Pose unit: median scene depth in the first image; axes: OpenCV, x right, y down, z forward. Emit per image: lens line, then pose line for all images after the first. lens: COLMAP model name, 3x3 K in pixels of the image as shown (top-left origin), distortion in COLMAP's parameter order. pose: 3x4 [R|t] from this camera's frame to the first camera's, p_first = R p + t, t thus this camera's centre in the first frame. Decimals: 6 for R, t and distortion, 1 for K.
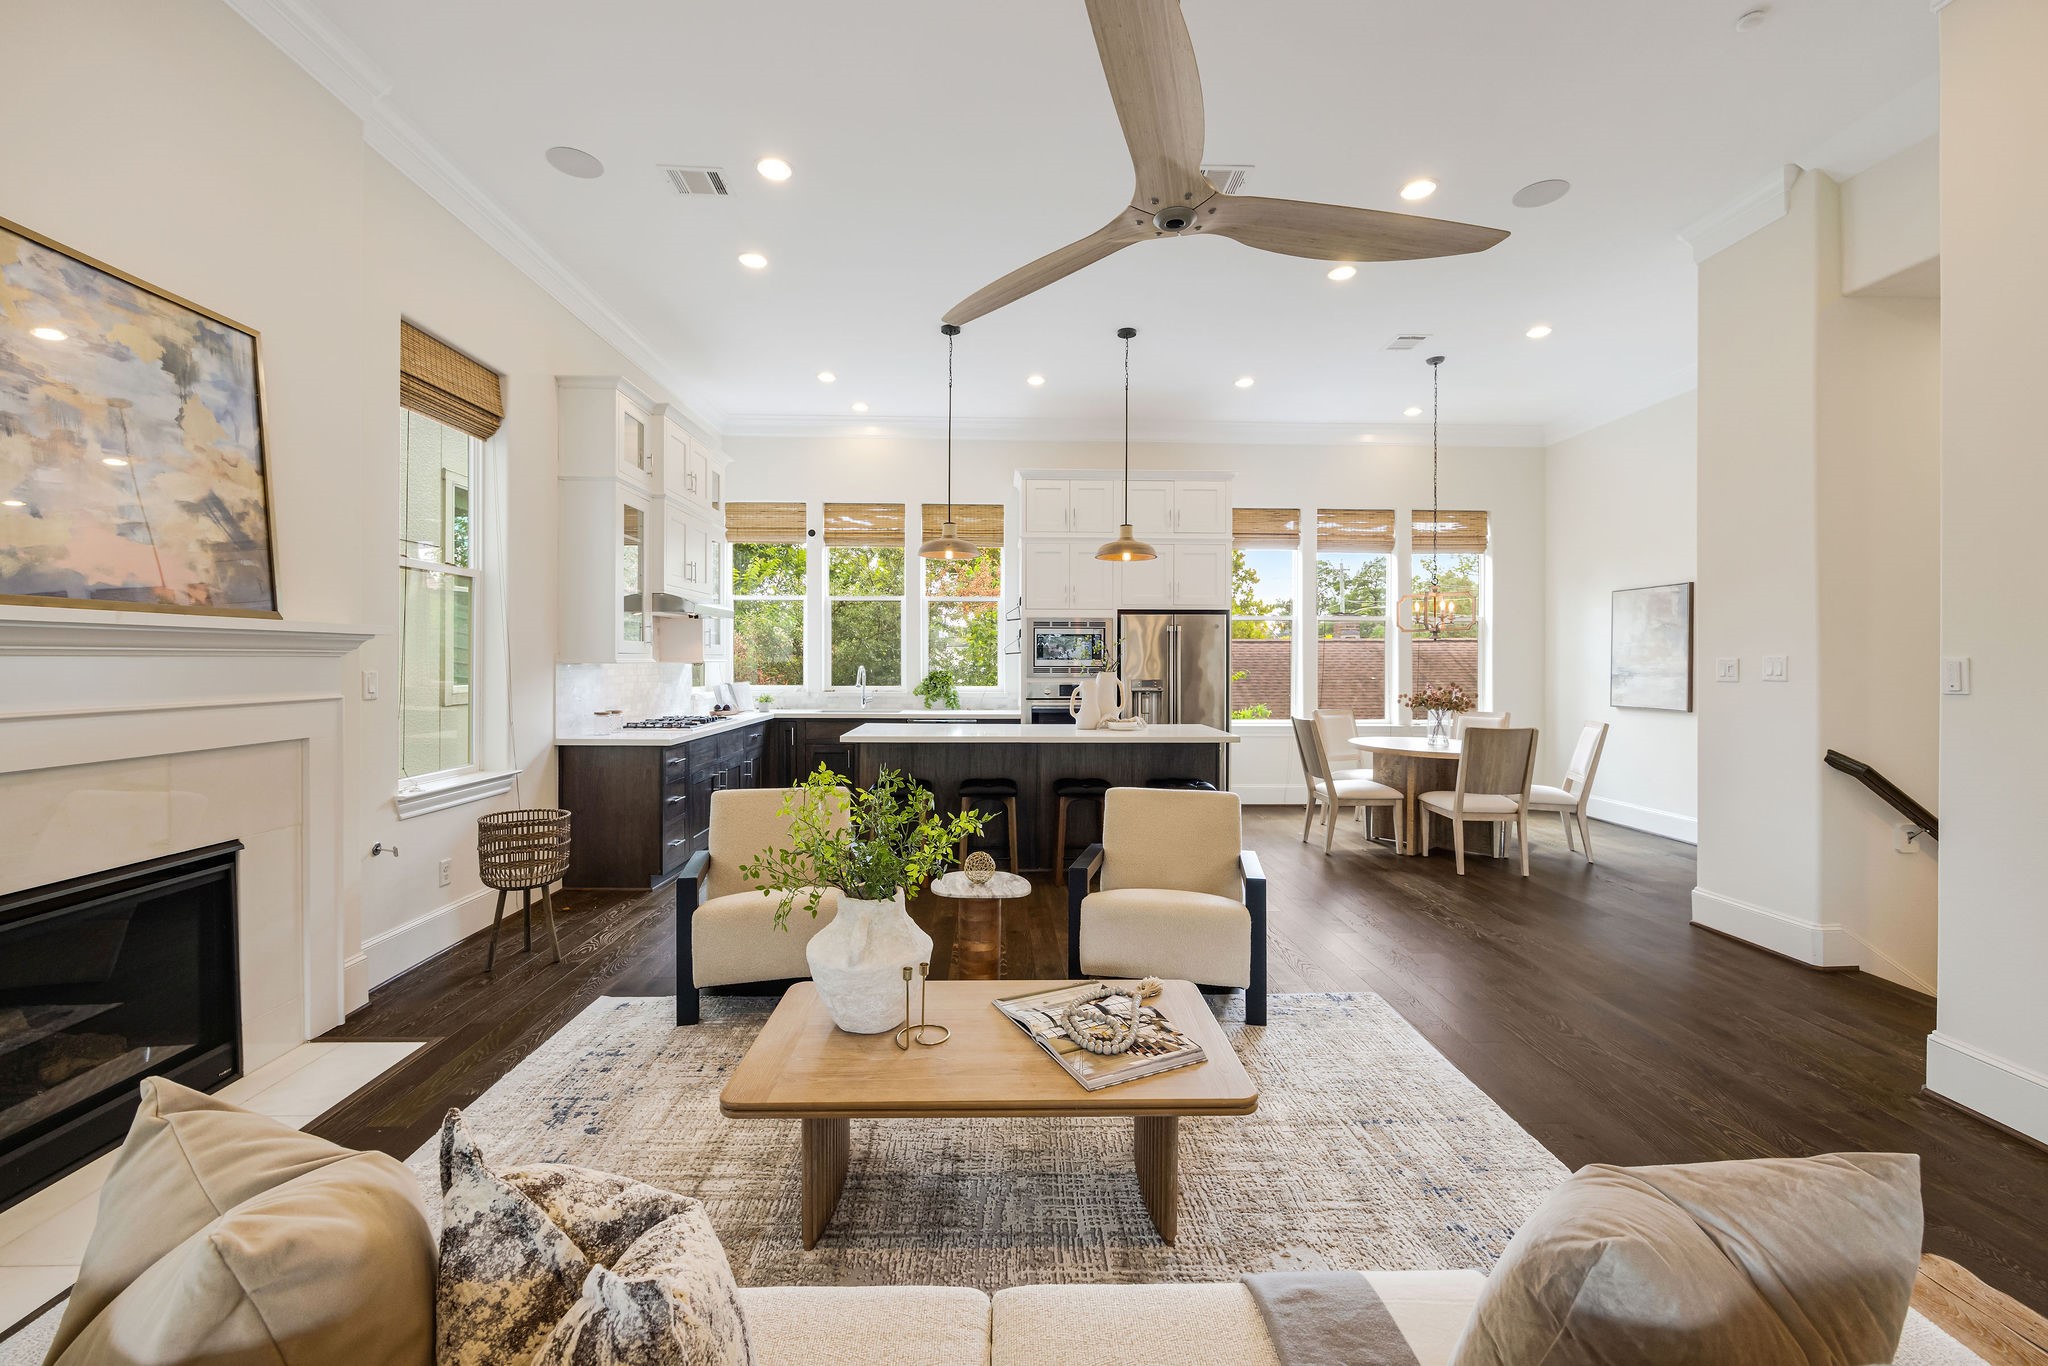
lens RADIAL K [[837.8, 0, 1007.7], [0, 837.8, 661.4], [0, 0, 1]] dist [-0.003950, 0.001117]
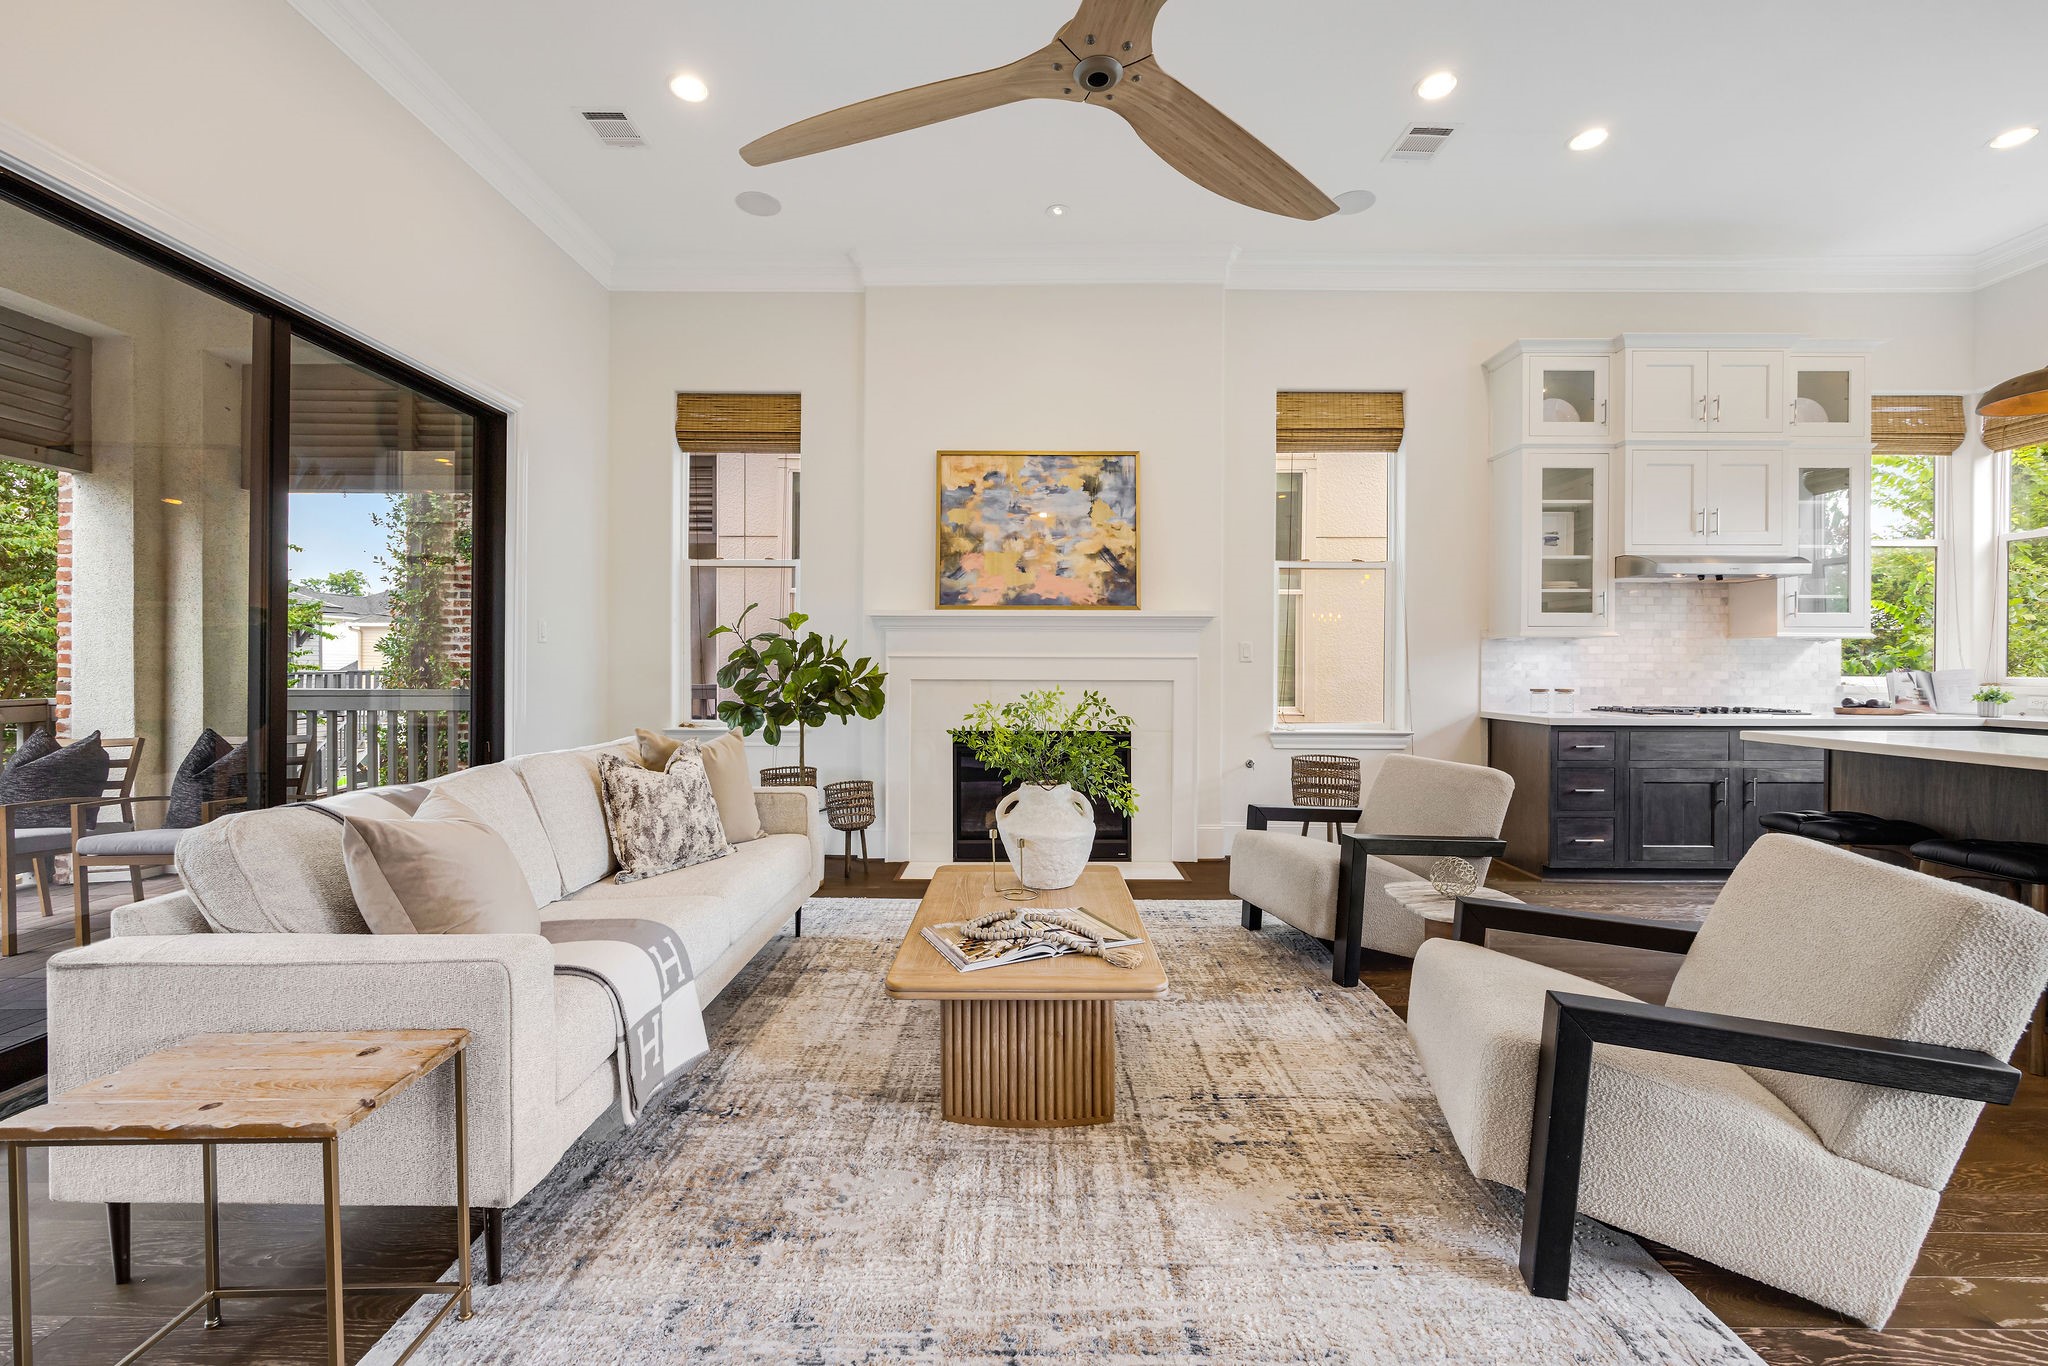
lens RADIAL K [[837.8, 0, 1030.0], [0, 837.8, 673.1], [0, 0, 1]] dist [-0.003950, 0.001117]
pose [[-0.027063, 0.001698, -0.999632, 0.711524], [-0.006009, 0.999980, 0.001862, 0.063845], [0.999616, 0.006058, -0.027052, 0.632266]]
